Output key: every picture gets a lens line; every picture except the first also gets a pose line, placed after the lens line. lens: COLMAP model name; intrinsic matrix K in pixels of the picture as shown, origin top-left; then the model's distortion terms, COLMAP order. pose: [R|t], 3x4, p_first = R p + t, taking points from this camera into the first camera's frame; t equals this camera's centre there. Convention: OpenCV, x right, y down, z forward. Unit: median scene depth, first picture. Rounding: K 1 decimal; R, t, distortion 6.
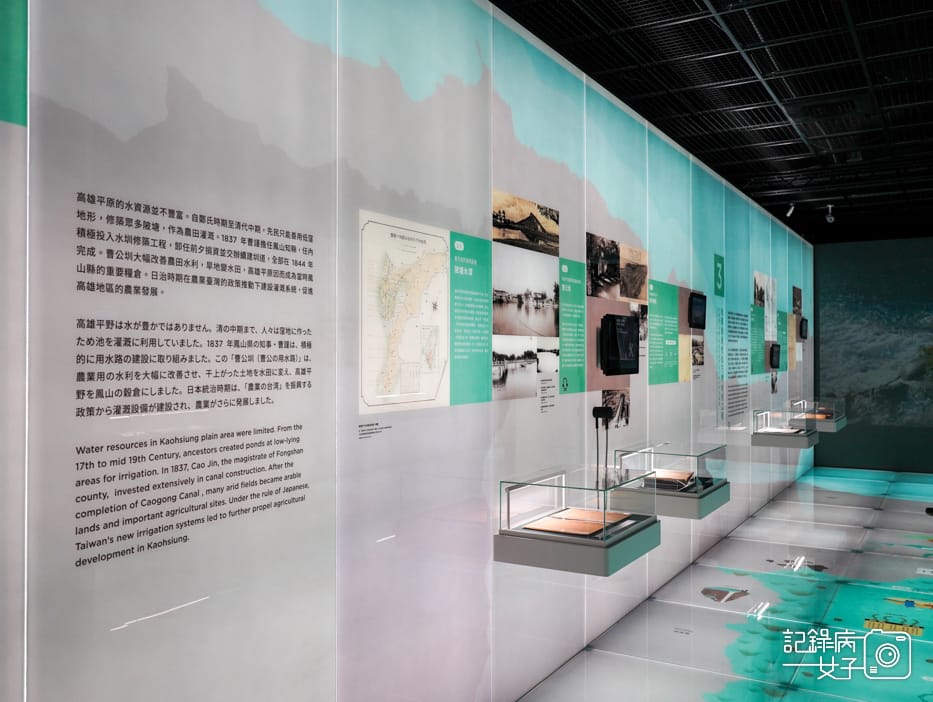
lens RADIAL K [[819.4, 0, 466.4], [0, 819.4, 352.2], [0, 0, 1]] dist [-0.012340, 0.001331]
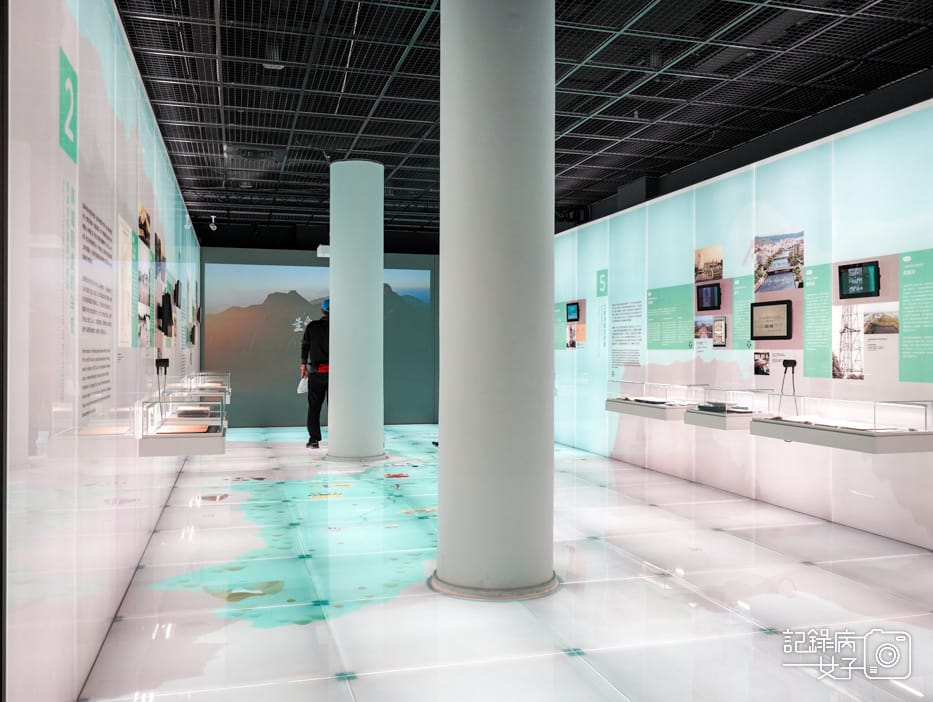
lens RADIAL K [[819.4, 0, 467.0], [0, 819.4, 350.0], [0, 0, 1]] dist [-0.012340, 0.001331]
pose [[0.690308, -0.003880, 0.723505, -0.223878], [0.001006, 0.999990, 0.004404, 0.020985], [-0.723515, -0.002312, 0.690305, -0.157441]]
